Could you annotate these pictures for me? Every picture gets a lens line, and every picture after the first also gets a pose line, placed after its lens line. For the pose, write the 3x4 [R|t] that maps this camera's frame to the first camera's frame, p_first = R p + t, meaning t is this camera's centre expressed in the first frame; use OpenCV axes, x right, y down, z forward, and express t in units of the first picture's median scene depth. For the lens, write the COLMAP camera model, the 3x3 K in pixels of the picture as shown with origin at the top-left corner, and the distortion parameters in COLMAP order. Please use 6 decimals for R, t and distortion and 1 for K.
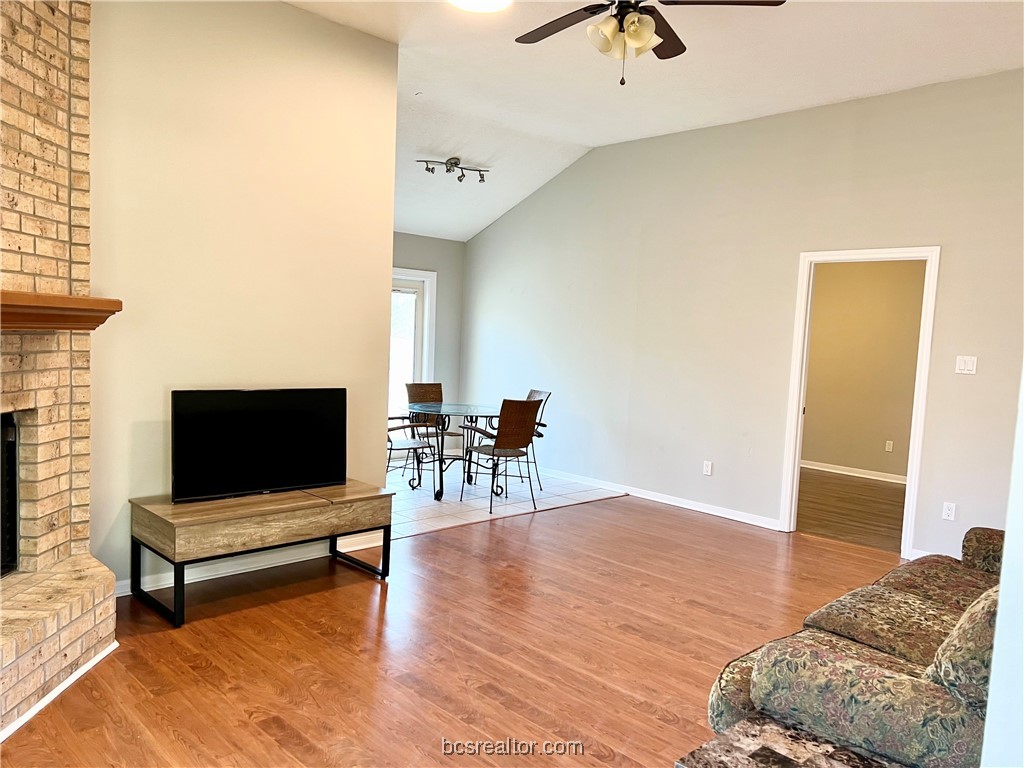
lens RADIAL K [[772.3, 0, 524.1], [0, 772.3, 397.3], [0, 0, 1]] dist [0.061181, -0.059309]
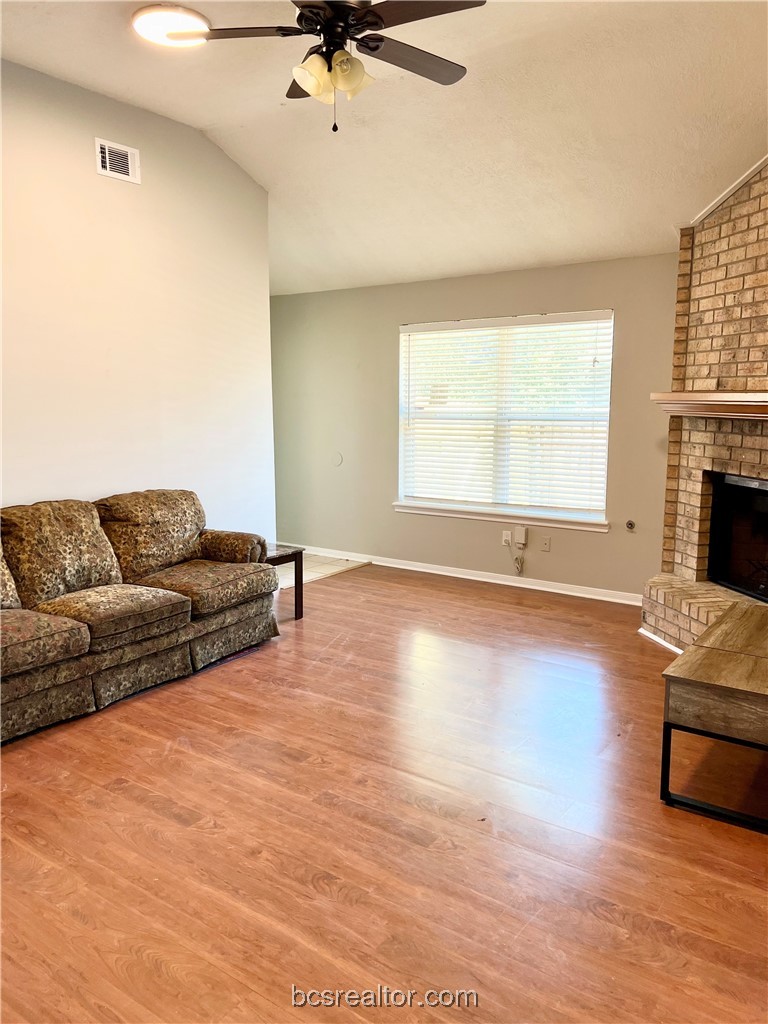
lens RADIAL K [[769.1, 0, 372.8], [0, 769.1, 510.3], [0, 0, 1]] dist [0.059497, -0.050542]
pose [[-0.985793, -0.021110, -0.166634, 0.205918], [-0.058535, 0.973056, 0.223013, -0.157515], [0.157436, 0.229599, -0.960468, 1.821997]]
